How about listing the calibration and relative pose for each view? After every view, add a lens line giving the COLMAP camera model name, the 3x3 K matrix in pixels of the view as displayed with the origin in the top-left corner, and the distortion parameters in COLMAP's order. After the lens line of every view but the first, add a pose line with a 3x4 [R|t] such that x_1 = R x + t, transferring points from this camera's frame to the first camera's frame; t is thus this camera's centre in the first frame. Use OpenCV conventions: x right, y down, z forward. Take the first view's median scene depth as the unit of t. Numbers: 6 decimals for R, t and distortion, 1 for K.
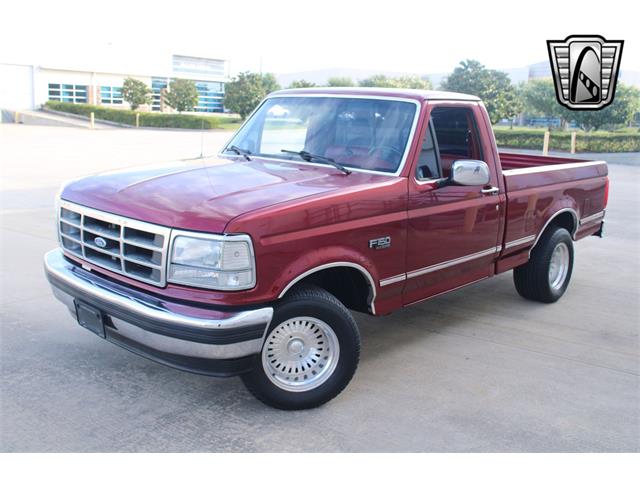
lens RADIAL K [[665.2, 0, 319.9], [0, 665.2, 240.1], [0, 0, 1]] dist [-0.091480, 0.000000]
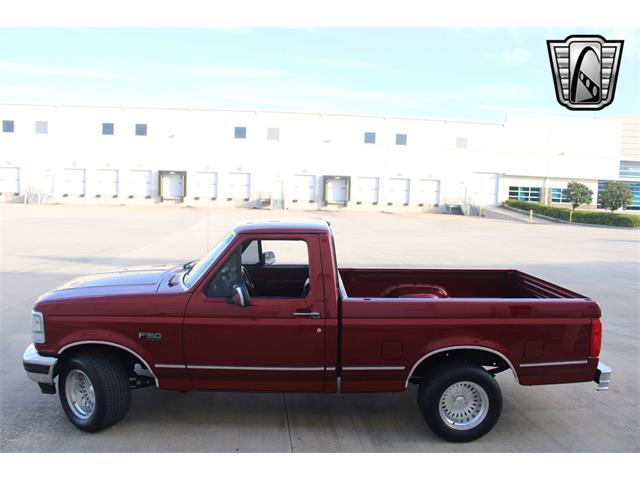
lens RADIAL K [[529.6, 0, 315.5], [0, 529.6, 230.5], [0, 0, 1]] dist [-0.154649, 0.113212]
pose [[0.686843, 0.036262, -0.725901, 0.899206], [-0.141317, 0.986357, -0.084441, -0.138865], [0.712935, 0.160579, 0.682596, 0.371163]]
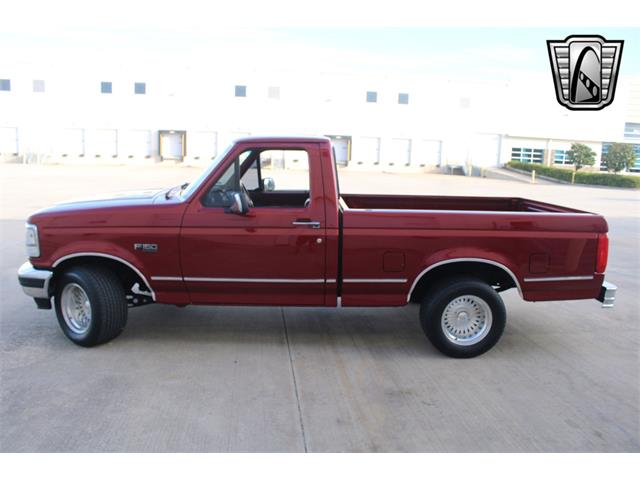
lens RADIAL K [[529.6, 0, 315.2], [0, 529.6, 232.4], [0, 0, 1]] dist [-0.154649, 0.113212]
pose [[0.685101, 0.090148, -0.722848, 0.887956], [-0.144341, 0.989437, -0.013408, -0.050301], [0.714004, 0.113523, 0.690877, 0.400906]]
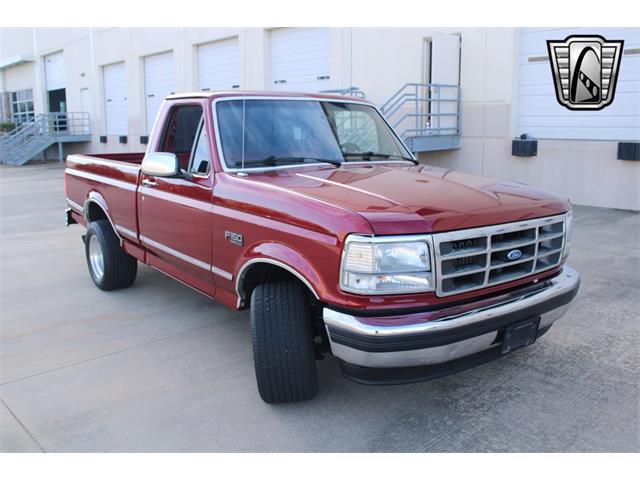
lens RADIAL K [[622.7, 0, 316.9], [0, 622.7, 244.3], [0, 0, 1]] dist [-0.096031, 0.000000]
pose [[0.126692, -0.242169, 0.961927, -0.920503], [0.181746, 0.958992, 0.217493, -0.192091], [-0.975150, 0.147272, 0.165510, 0.855366]]
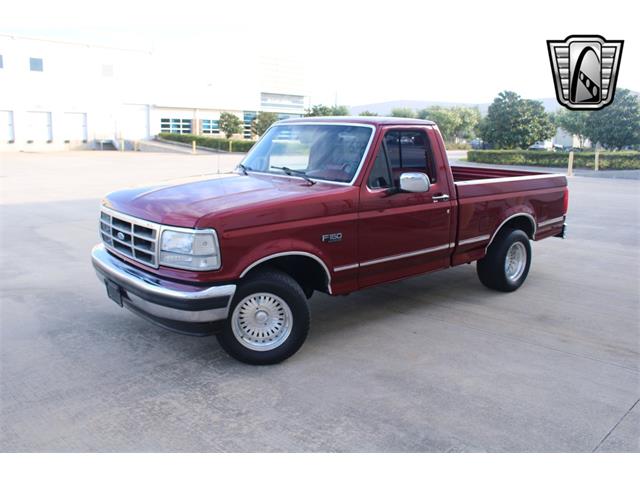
lens RADIAL K [[562.7, 0, 315.3], [0, 562.7, 242.7], [0, 0, 1]] dist [-0.130646, 0.062187]
pose [[0.991463, 0.004033, -0.130326, 0.159940], [-0.004887, 0.999969, -0.006235, 0.016698], [0.130297, 0.006818, 0.991452, -0.058707]]
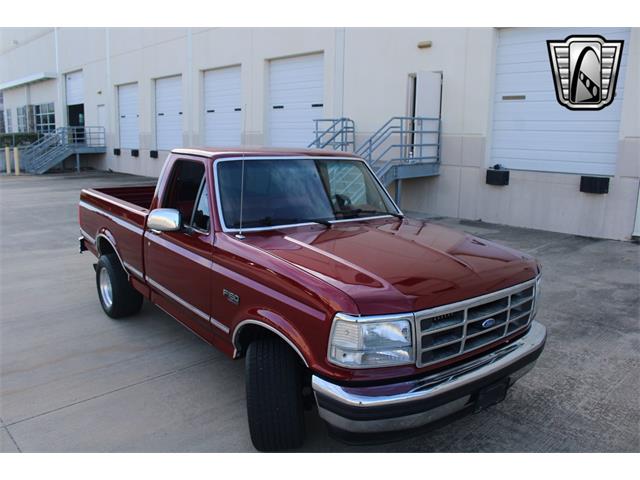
lens RADIAL K [[562.7, 0, 318.3], [0, 562.7, 243.9], [0, 0, 1]] dist [-0.130646, 0.062187]
pose [[0.114799, -0.237850, 0.964494, -0.887565], [0.158571, 0.962851, 0.218571, -0.261779], [-0.980651, 0.127849, 0.148250, 0.846968]]
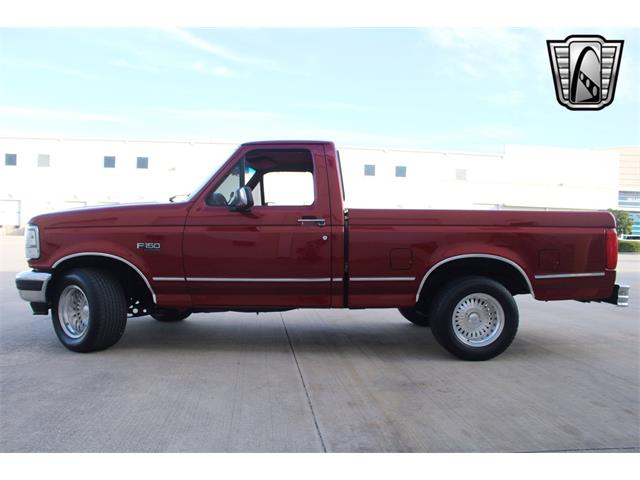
lens RADIAL K [[529.6, 0, 317.1], [0, 529.6, 234.1], [0, 0, 1]] dist [-0.154649, 0.113212]
pose [[0.688626, -0.021303, -0.724804, 0.877883], [-0.134049, 0.978600, -0.156121, 0.079271], [0.712619, 0.204668, 0.671033, 0.422394]]
